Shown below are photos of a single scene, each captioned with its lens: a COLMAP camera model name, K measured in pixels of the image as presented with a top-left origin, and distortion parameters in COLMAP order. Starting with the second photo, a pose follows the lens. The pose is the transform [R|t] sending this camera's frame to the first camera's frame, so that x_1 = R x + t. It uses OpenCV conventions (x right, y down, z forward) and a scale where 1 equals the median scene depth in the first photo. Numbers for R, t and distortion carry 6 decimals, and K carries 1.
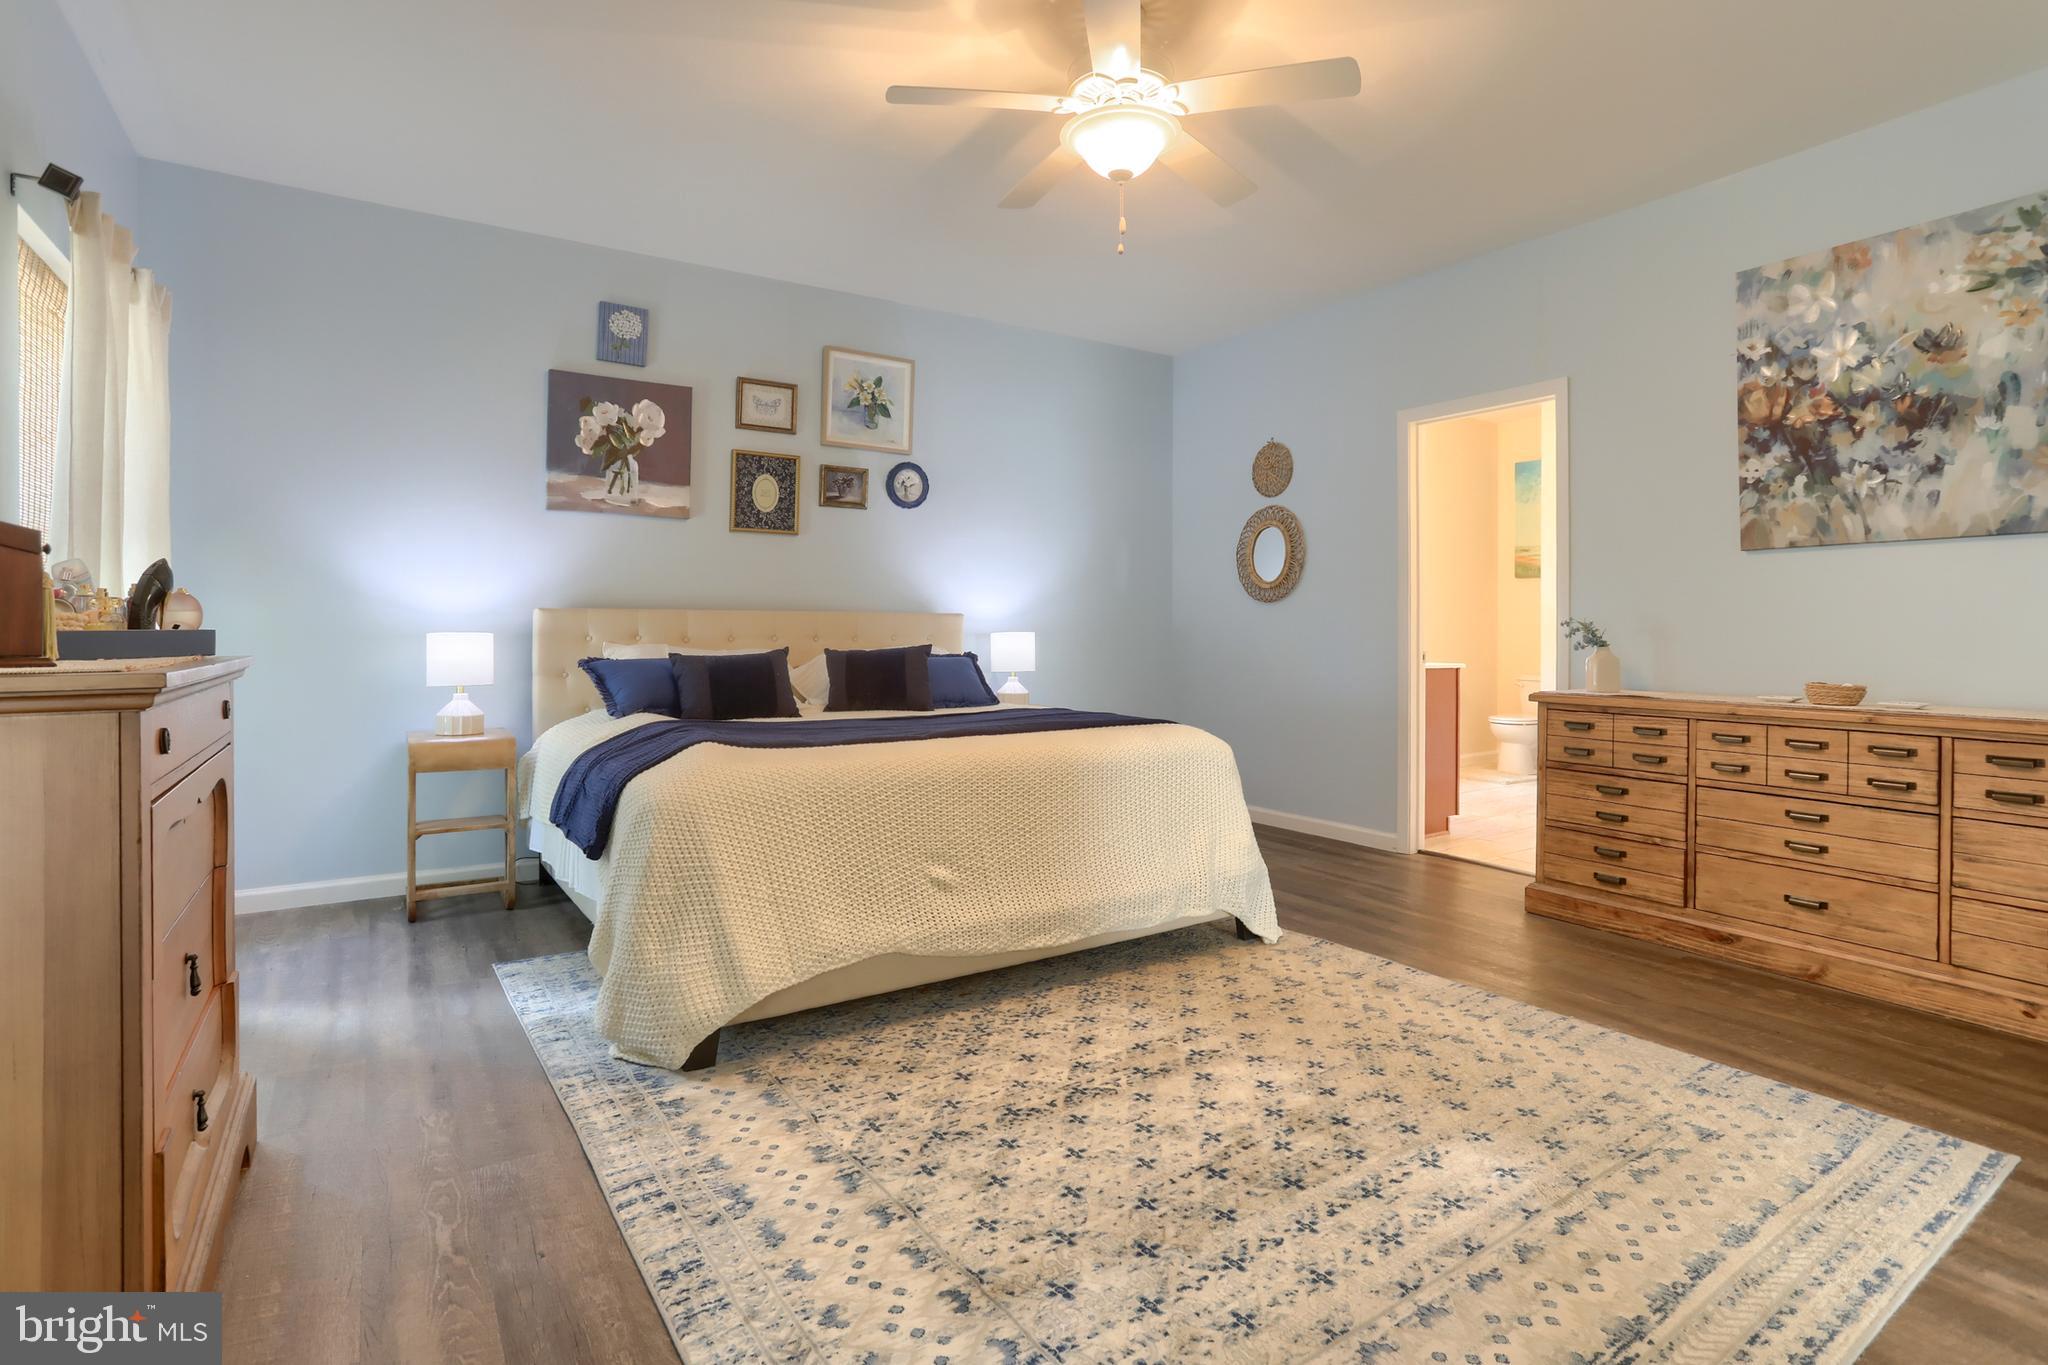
lens RADIAL K [[1024.7, 0, 1023.4], [0, 1024.7, 638.3], [0, 0, 1]] dist [-0.051296, 0.023371]
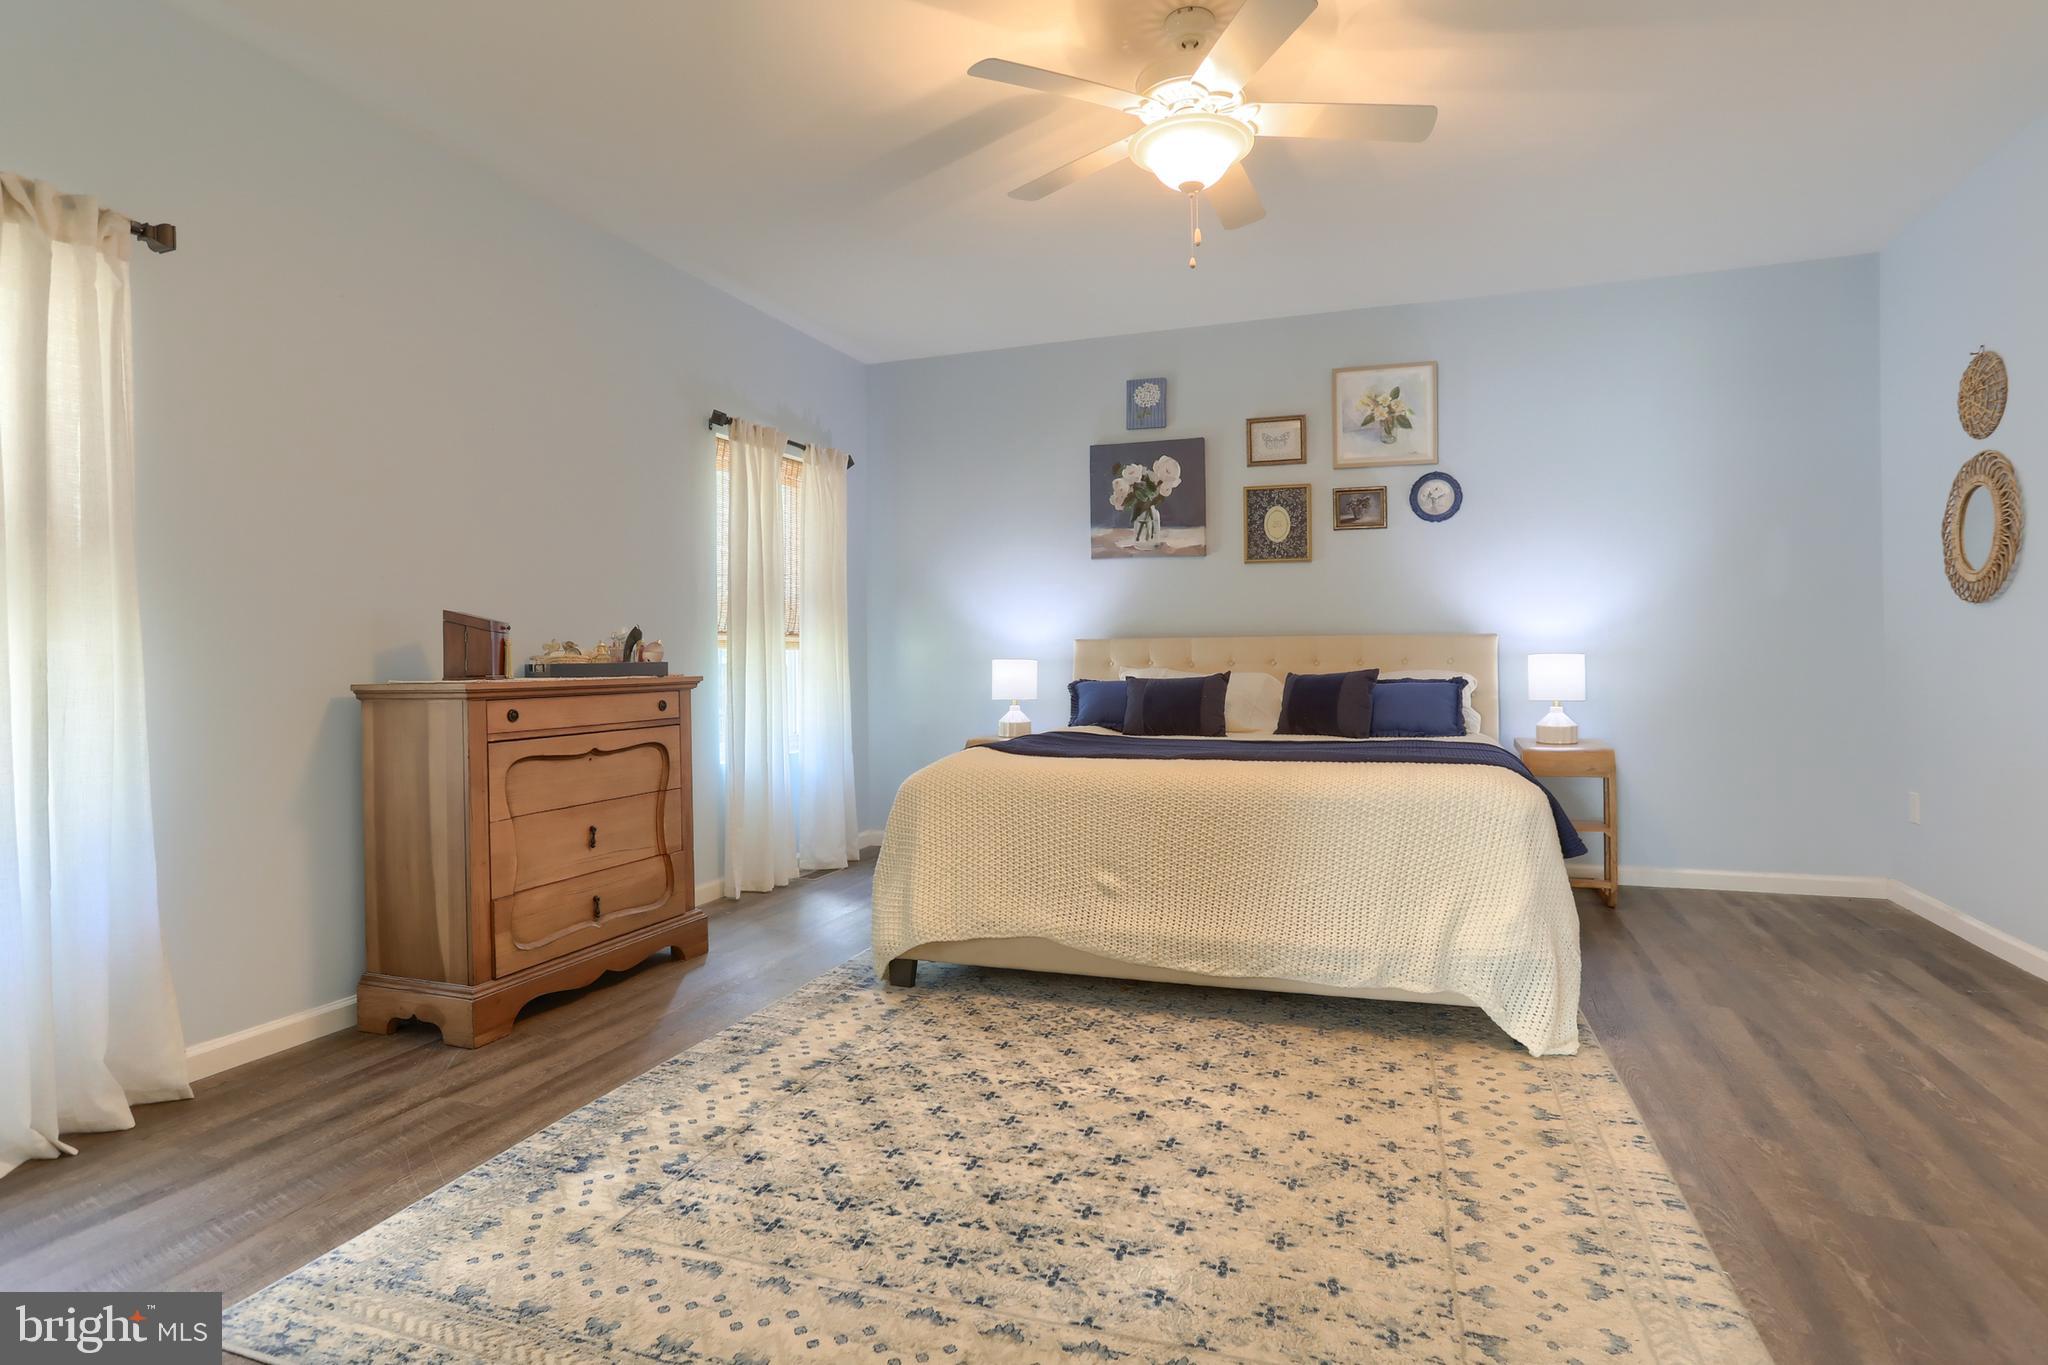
lens RADIAL K [[1024.7, 0, 1015.1], [0, 1024.7, 667.5], [0, 0, 1]] dist [-0.051296, 0.023371]
pose [[0.603557, 0.001348, -0.797319, 0.726543], [0.003999, 0.999981, 0.004717, -0.001977], [0.797310, -0.006036, 0.603540, 0.263812]]
